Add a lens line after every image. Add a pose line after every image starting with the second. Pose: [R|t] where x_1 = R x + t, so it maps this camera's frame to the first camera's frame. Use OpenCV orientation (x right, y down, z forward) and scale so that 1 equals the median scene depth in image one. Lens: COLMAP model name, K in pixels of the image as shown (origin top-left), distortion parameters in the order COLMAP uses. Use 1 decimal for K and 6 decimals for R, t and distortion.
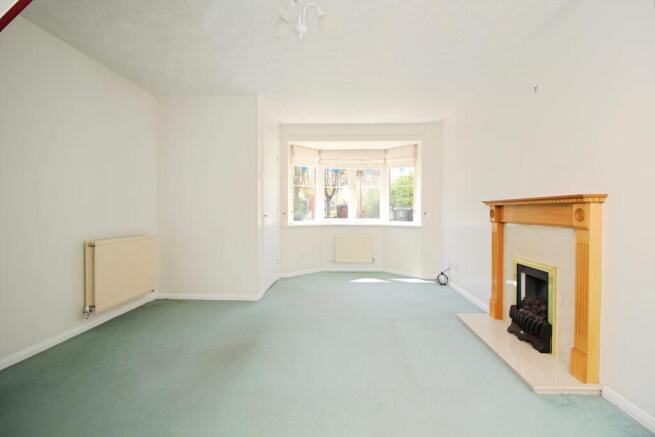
lens RADIAL K [[303.1, 0, 330.5], [0, 303.1, 214.4], [0, 0, 1]] dist [0.004520, 0.000761]
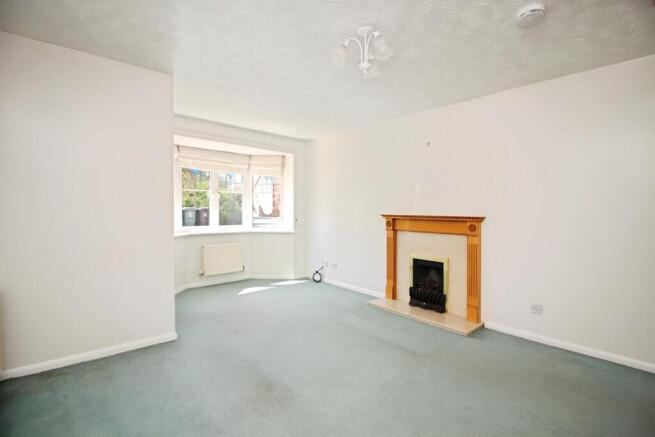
lens RADIAL K [[303.1, 0, 330.5], [0, 303.1, 214.4], [0, 0, 1]] dist [0.004520, 0.000761]
pose [[0.713825, -0.001787, 0.700322, -0.605648], [-0.004172, 0.999968, 0.006804, -0.053121], [-0.700312, -0.007779, 0.713795, 0.200437]]
